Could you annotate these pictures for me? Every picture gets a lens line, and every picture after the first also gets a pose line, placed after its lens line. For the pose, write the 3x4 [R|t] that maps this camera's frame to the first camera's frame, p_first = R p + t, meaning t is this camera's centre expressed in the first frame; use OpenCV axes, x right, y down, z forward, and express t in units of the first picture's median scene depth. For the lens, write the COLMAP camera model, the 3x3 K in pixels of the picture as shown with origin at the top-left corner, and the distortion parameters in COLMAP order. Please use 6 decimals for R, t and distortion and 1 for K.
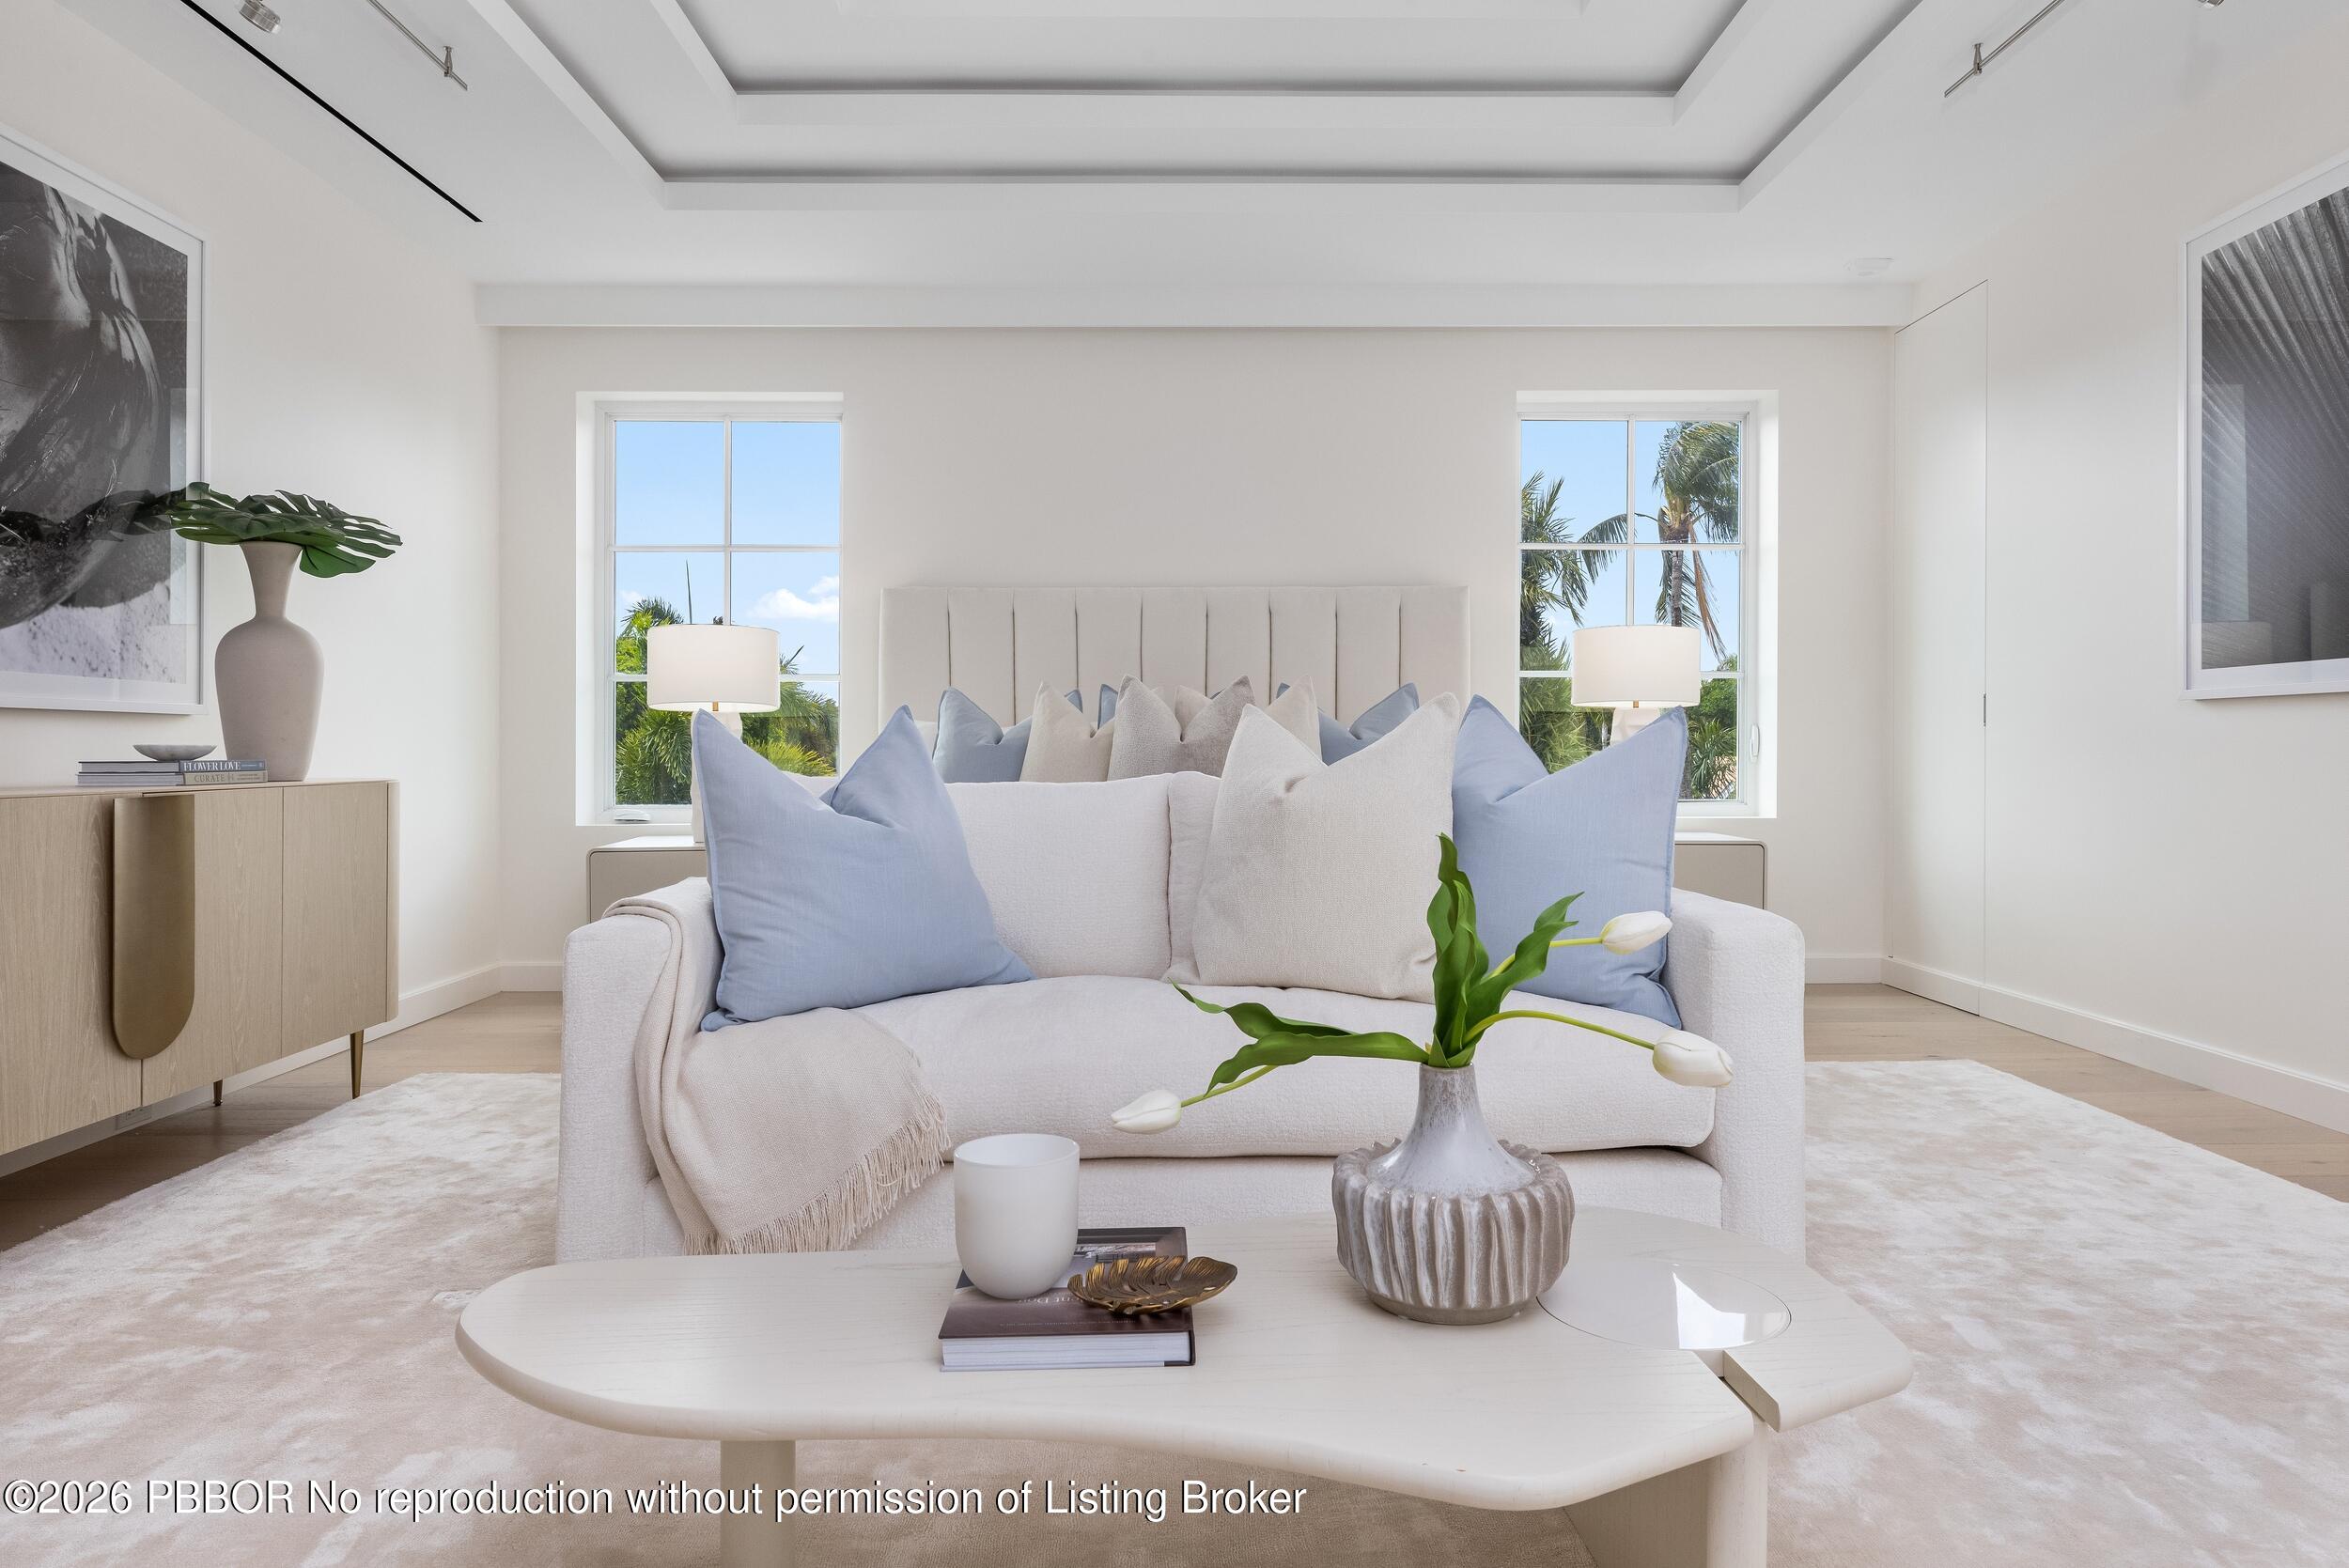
lens RADIAL K [[1471.9, 0, 1191.5], [0, 1471.9, 745.9], [0, 0, 1]] dist [0.009896, 0.001781]
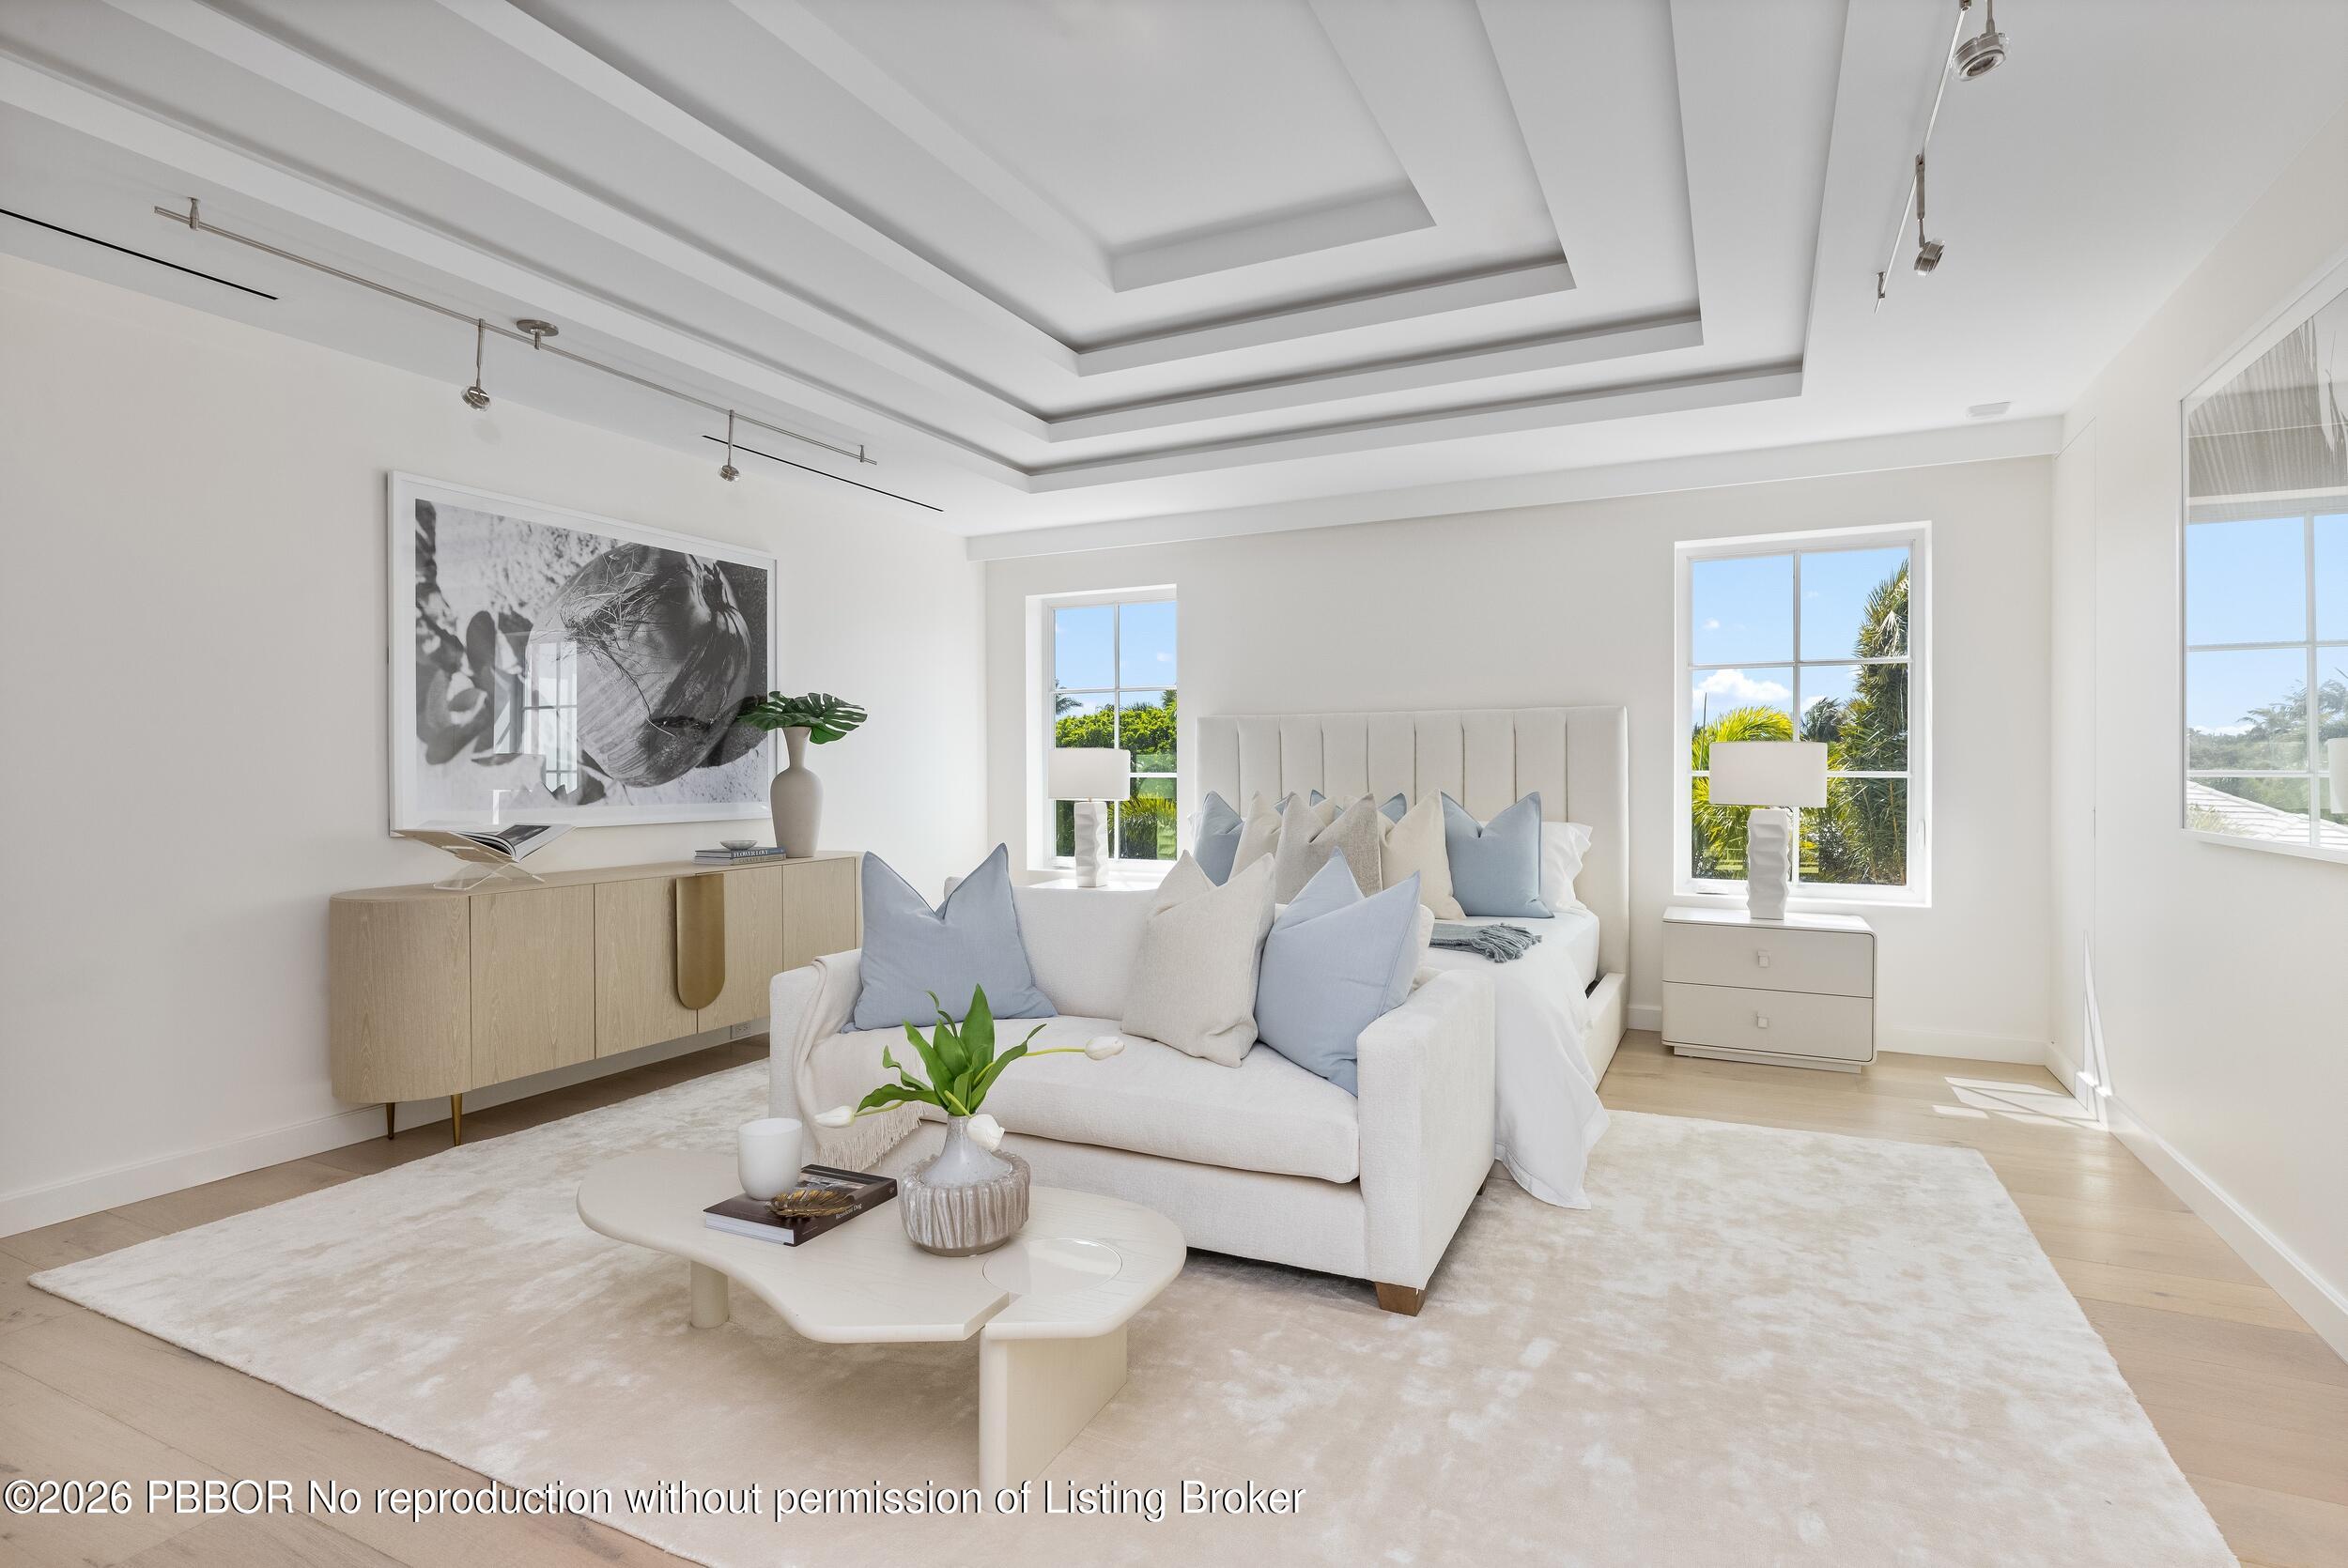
lens RADIAL K [[1171.7, 0, 1167.8], [0, 1171.7, 776.4], [0, 0, 1]] dist [0.006112, -0.000538]
pose [[0.886214, 0.003554, -0.463263, 0.467590], [0.001279, 0.999948, 0.010118, -0.092654], [0.463275, -0.009559, 0.886163, -0.070130]]
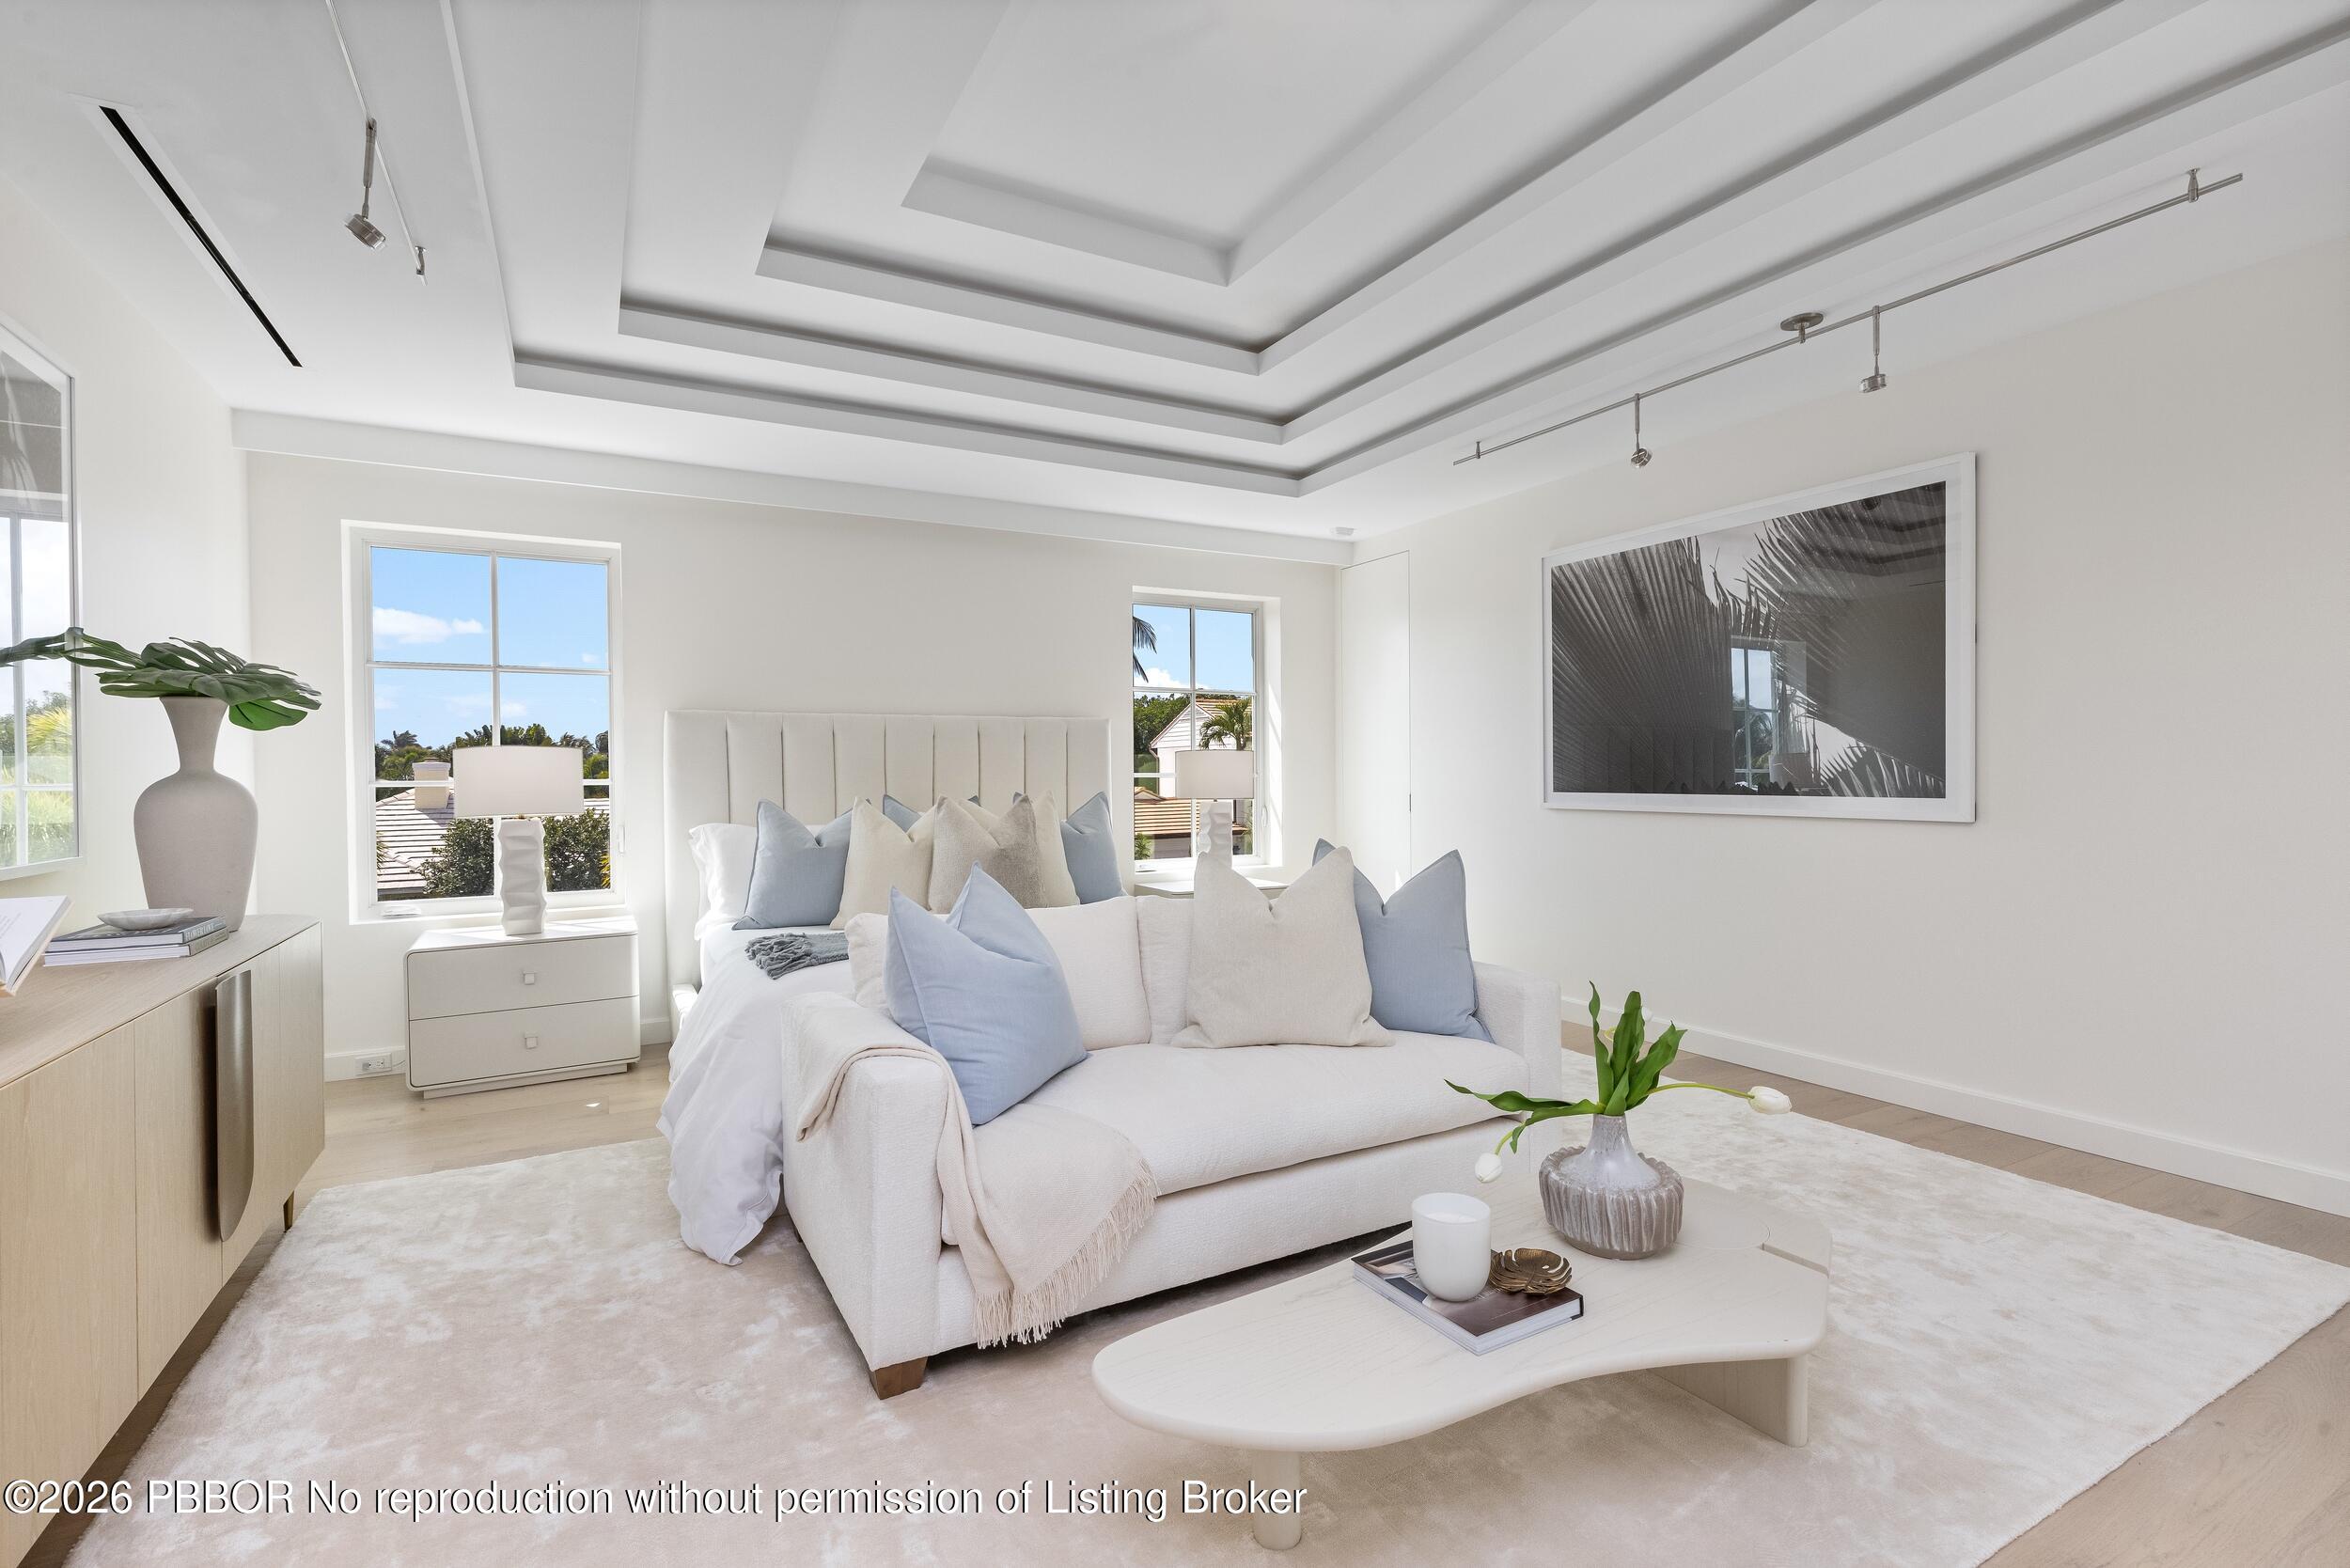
lens RADIAL K [[1070.8, 0, 1167.0], [0, 1070.8, 785.9], [0, 0, 1]] dist [0.010817, 0.000643]
pose [[0.885375, -0.010570, 0.464757, -0.394290], [0.003787, 0.999872, 0.015525, -0.088656], [-0.464862, -0.011985, 0.885302, 0.042086]]
